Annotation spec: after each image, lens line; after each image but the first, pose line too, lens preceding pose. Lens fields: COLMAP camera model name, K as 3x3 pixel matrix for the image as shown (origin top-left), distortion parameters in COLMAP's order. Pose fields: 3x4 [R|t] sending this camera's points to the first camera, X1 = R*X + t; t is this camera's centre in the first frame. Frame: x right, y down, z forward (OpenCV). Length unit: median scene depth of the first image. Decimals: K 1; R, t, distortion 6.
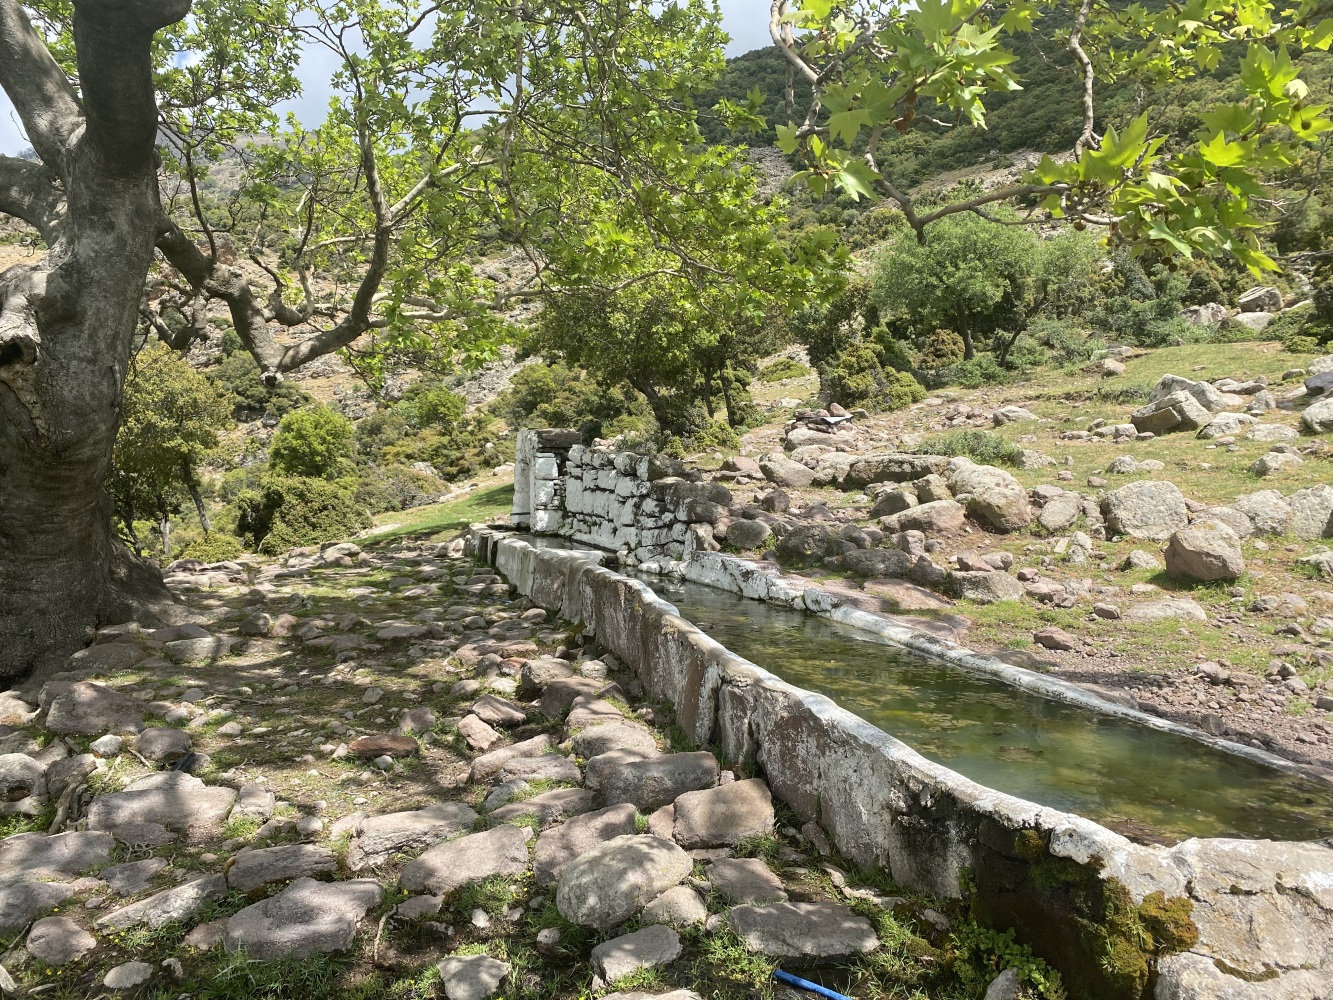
lens RADIAL K [[1011.5, 0, 675.5], [0, 1011.5, 501.0], [0, 0, 1]] dist [0.052602, -0.054537]
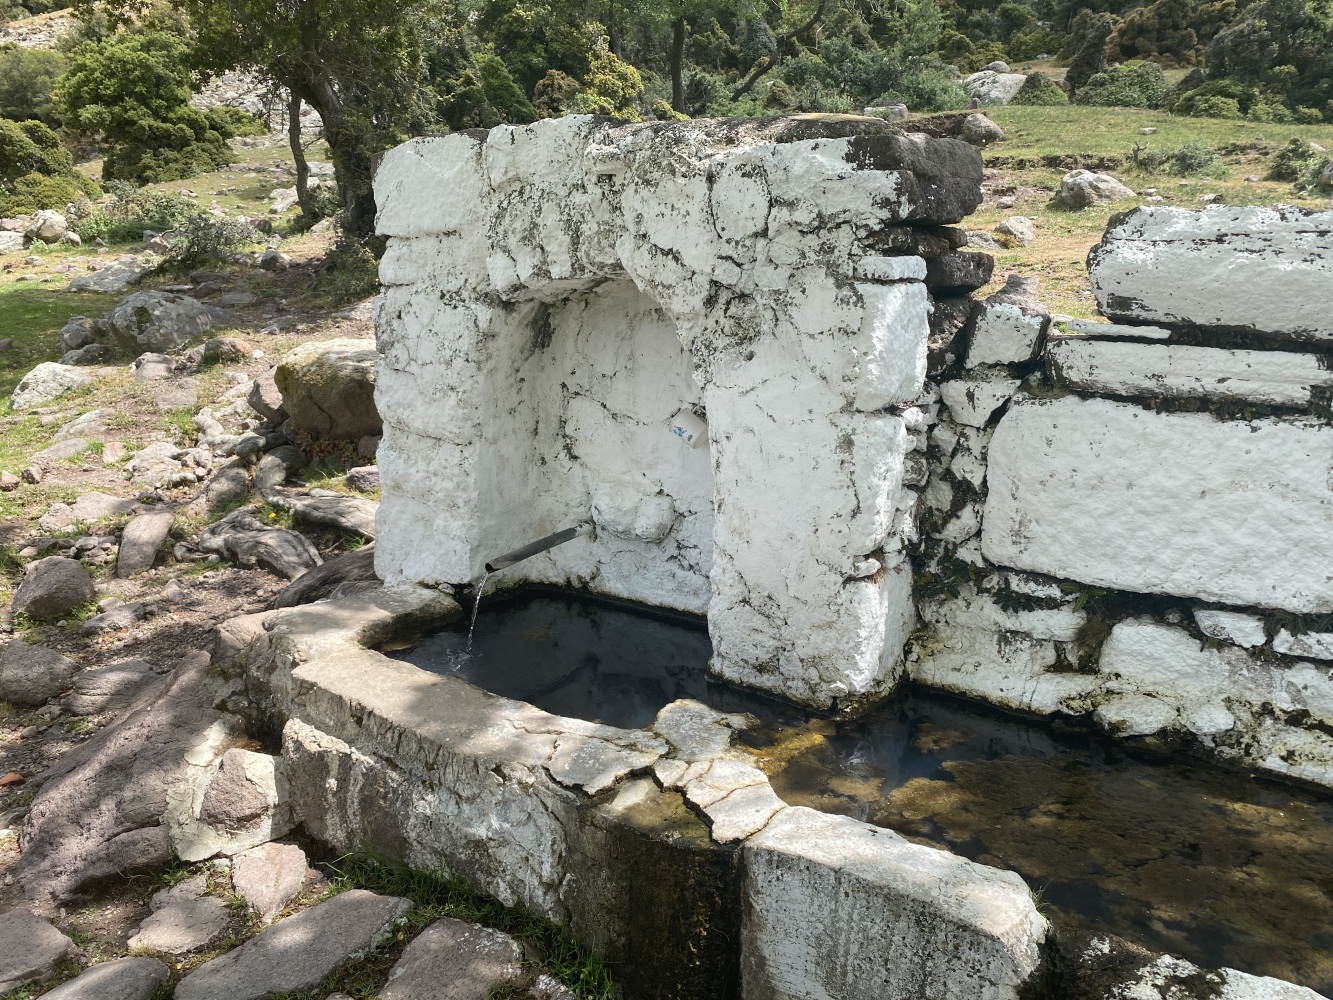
lens RADIAL K [[1011.5, 0, 687.0], [0, 1011.5, 522.6], [0, 0, 1]] dist [0.052602, -0.054537]
pose [[0.817024, -0.136817, 0.560137, -0.166592], [0.015486, 0.976297, 0.215879, -0.026258], [-0.576396, -0.167704, 0.799777, 0.563255]]
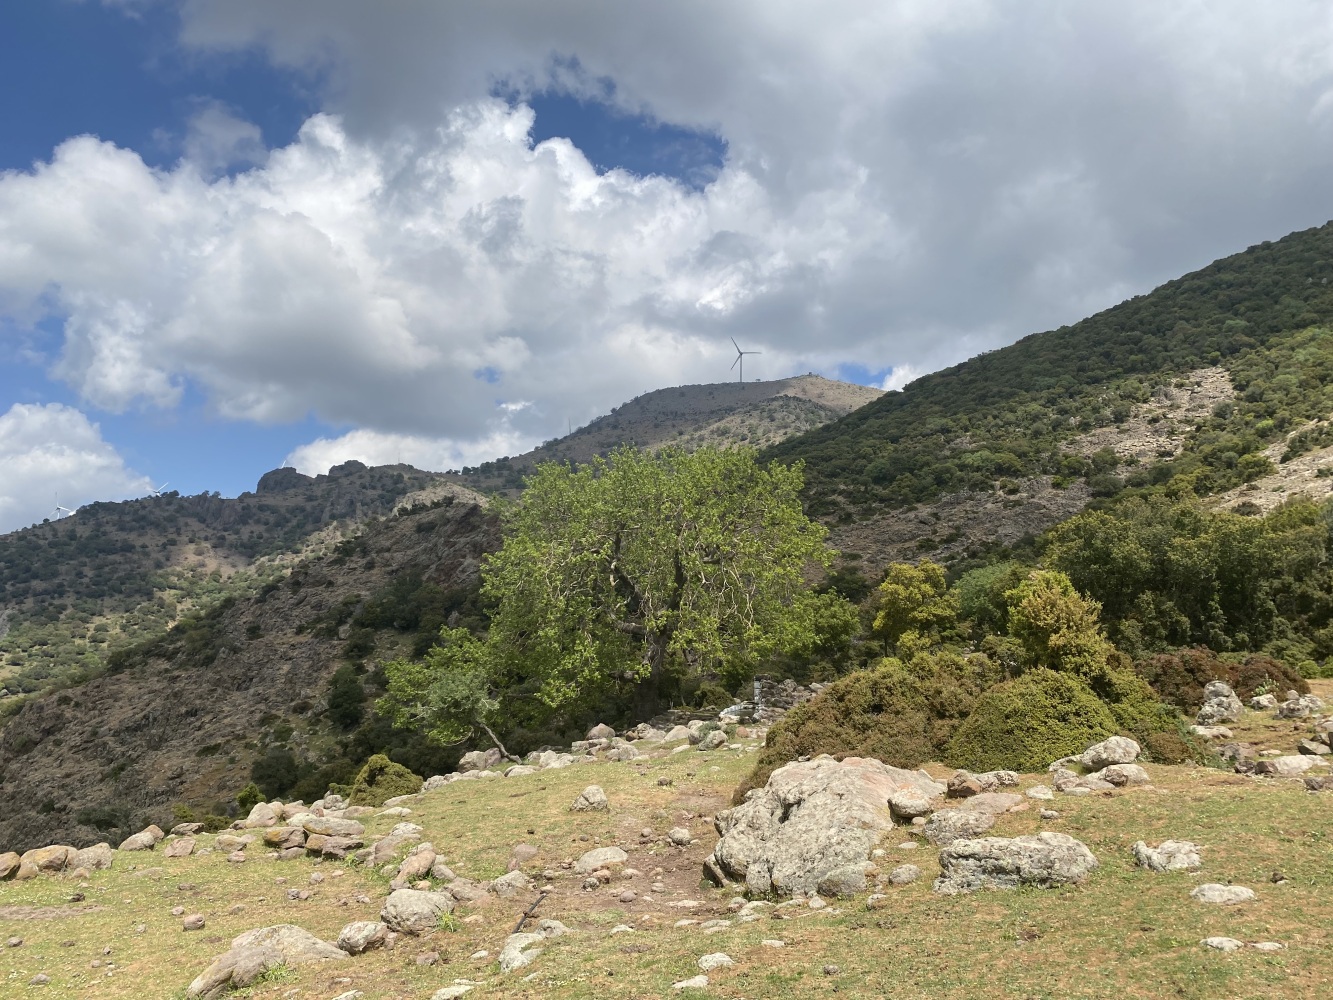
lens RADIAL K [[1011.5, 0, 662.1], [0, 1011.5, 491.1], [0, 0, 1]] dist [0.052602, -0.054537]
pose [[0.882665, -0.076430, -0.463747, 0.887606], [-0.023399, 0.978320, -0.205774, 0.028731], [0.469420, 0.192481, 0.861740, -1.664750]]
